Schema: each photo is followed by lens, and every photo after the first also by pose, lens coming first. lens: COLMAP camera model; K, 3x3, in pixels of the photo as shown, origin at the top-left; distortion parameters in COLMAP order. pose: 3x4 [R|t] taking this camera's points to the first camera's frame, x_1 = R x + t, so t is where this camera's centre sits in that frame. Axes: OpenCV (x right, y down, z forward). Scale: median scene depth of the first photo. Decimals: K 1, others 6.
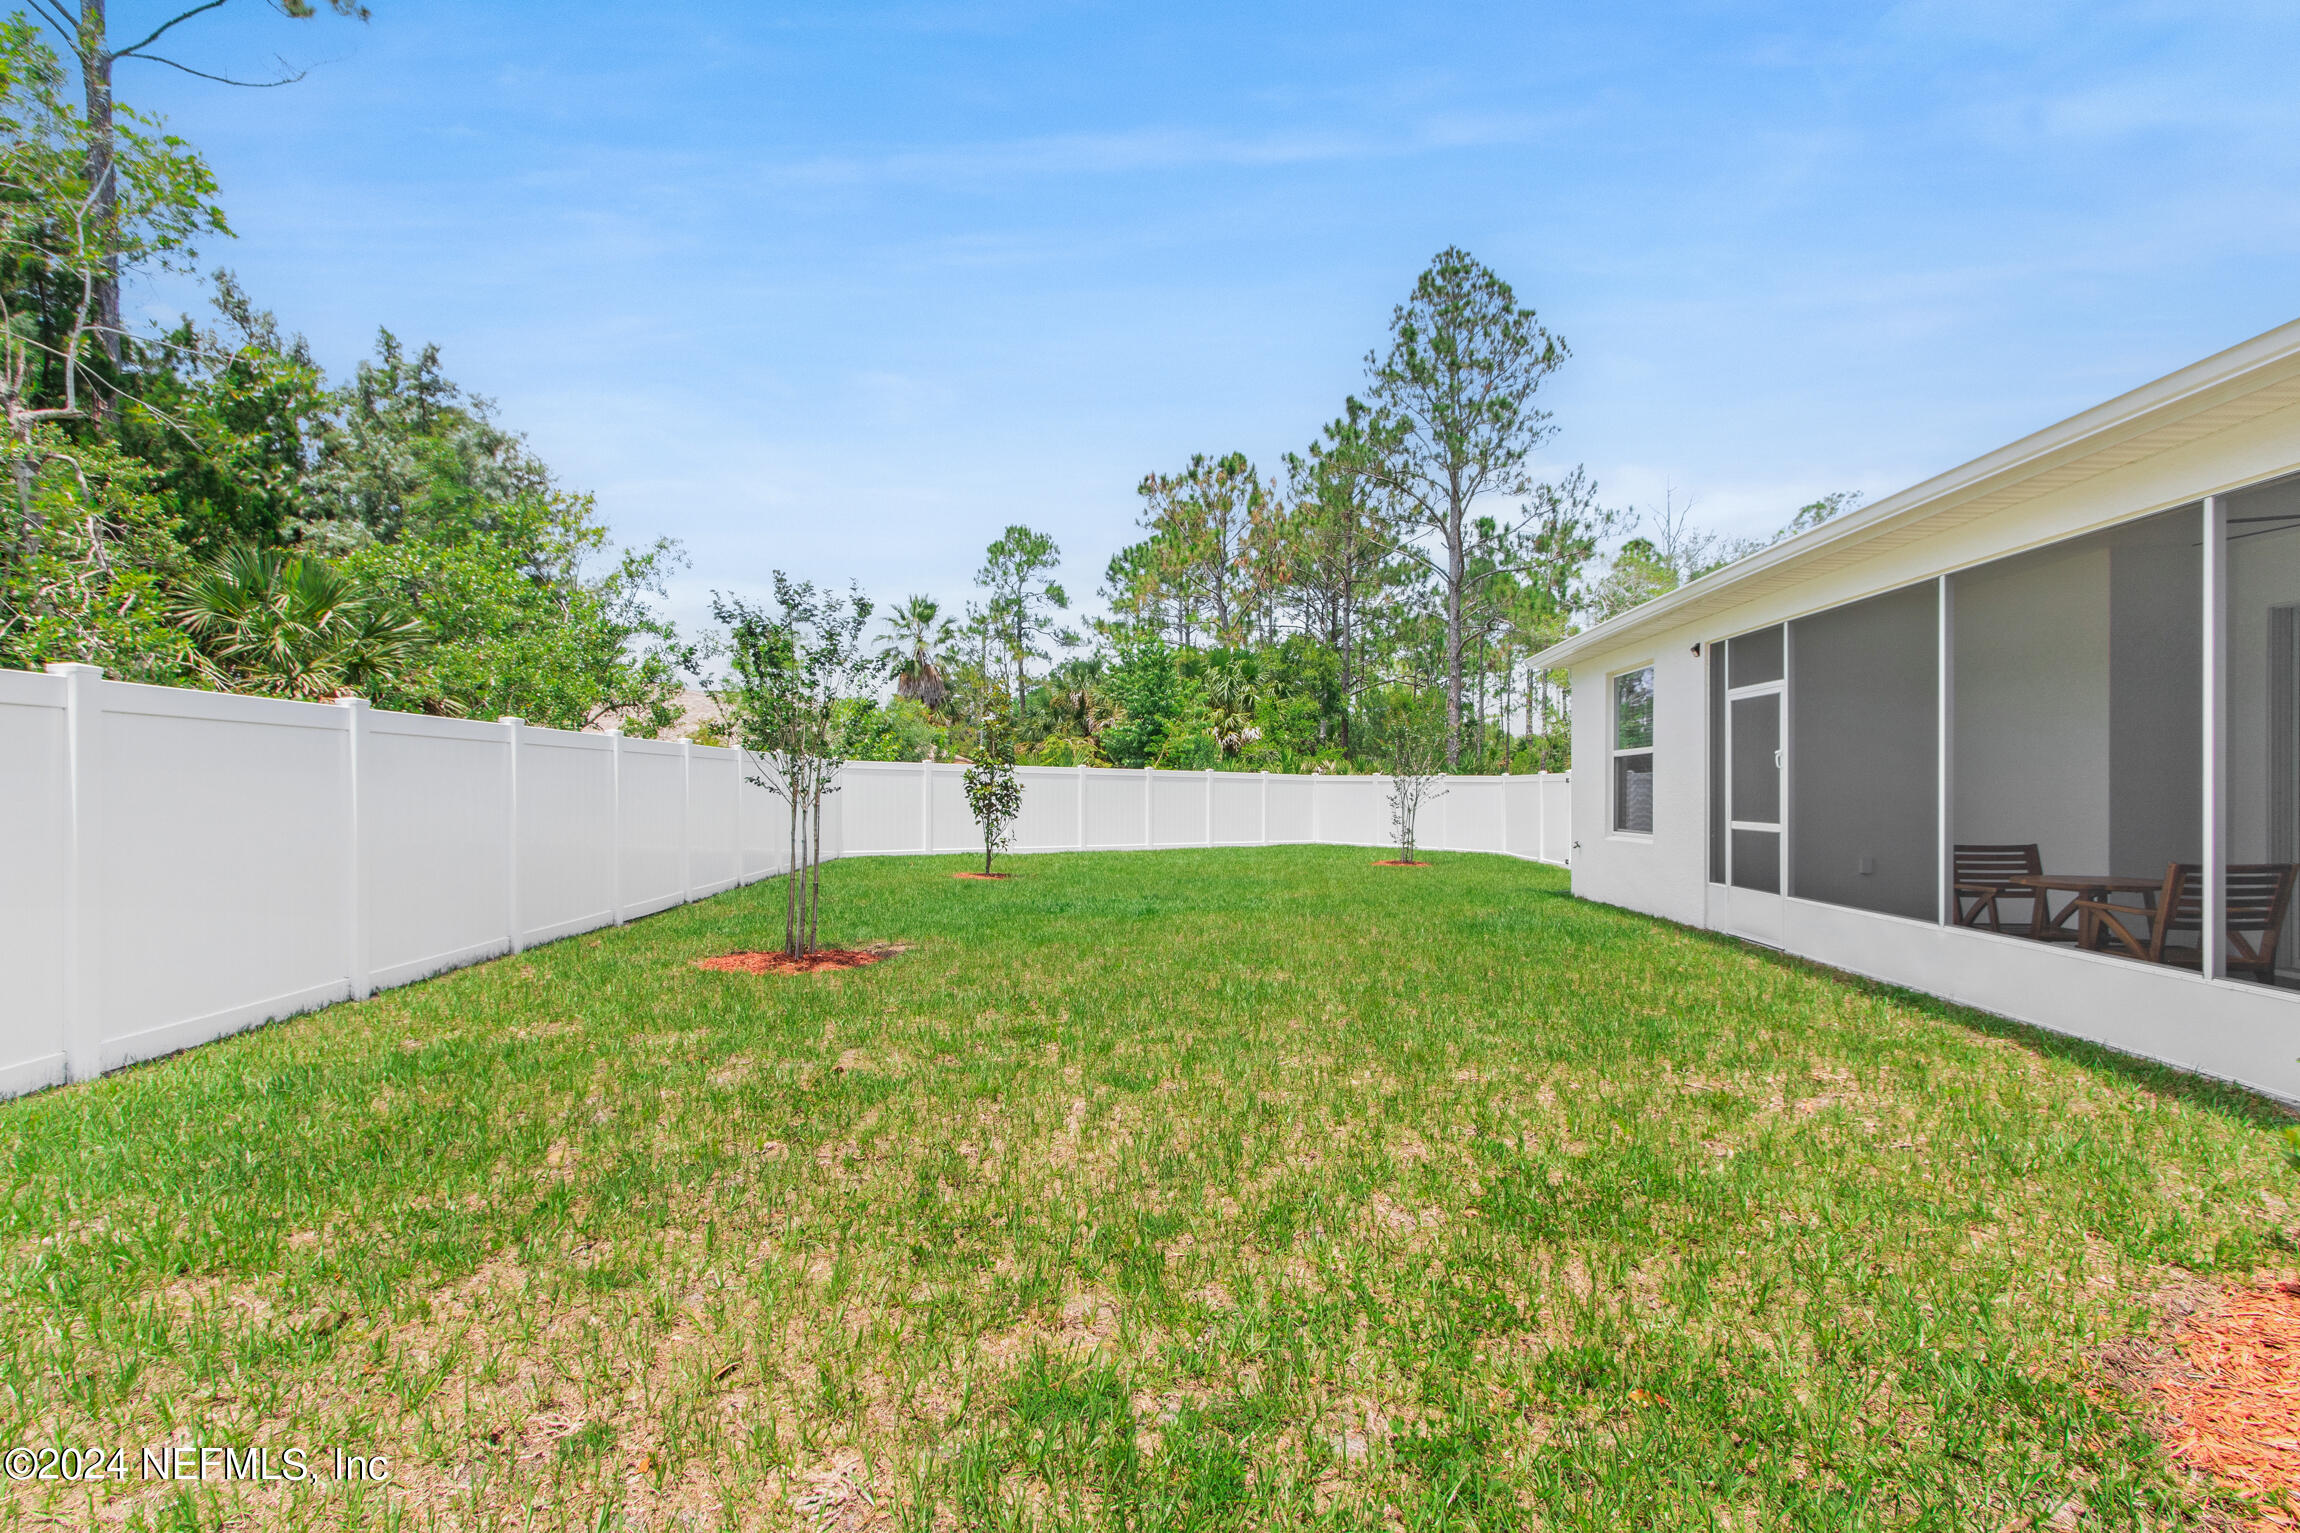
lens RADIAL K [[1099.0, 0, 1146.7], [0, 1099.0, 786.4], [0, 0, 1]] dist [0.000305, -0.000230]
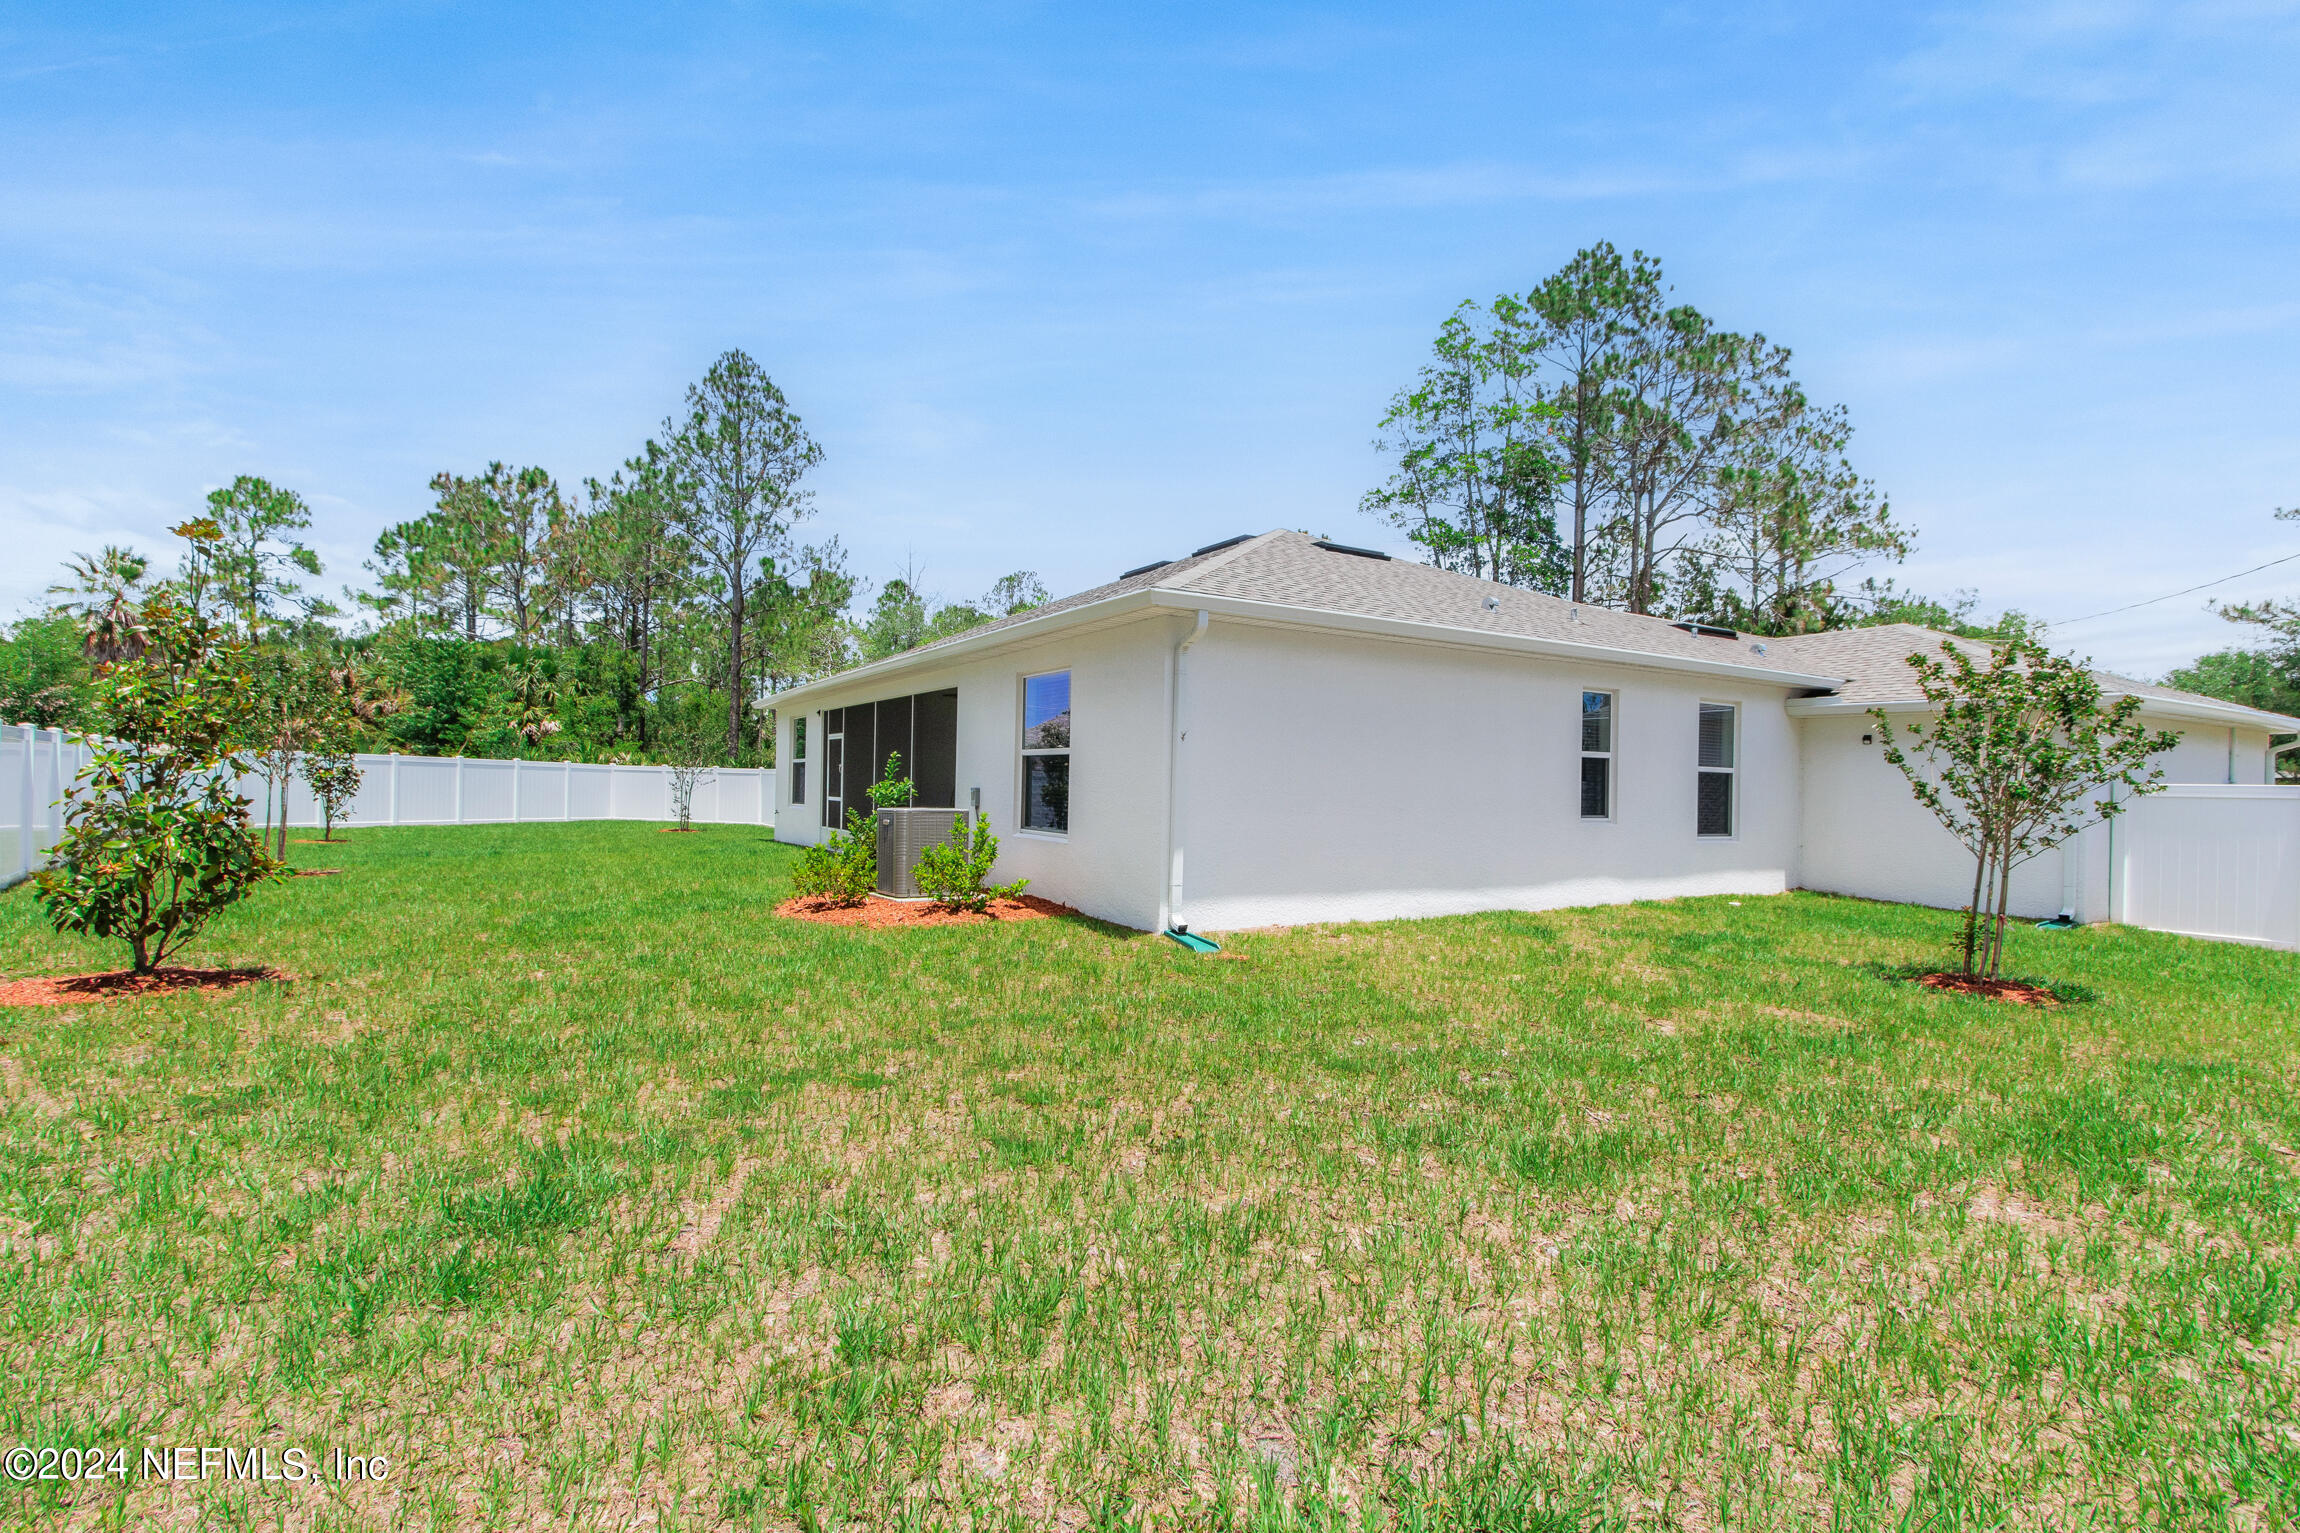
lens RADIAL K [[1099.0, 0, 1146.7], [0, 1099.0, 786.4], [0, 0, 1]] dist [0.000305, -0.000230]
pose [[0.822108, 0.011143, 0.569223, -0.040991], [-0.017481, 0.999831, 0.005675, -0.002708], [-0.569064, -0.014616, 0.822164, -0.260928]]
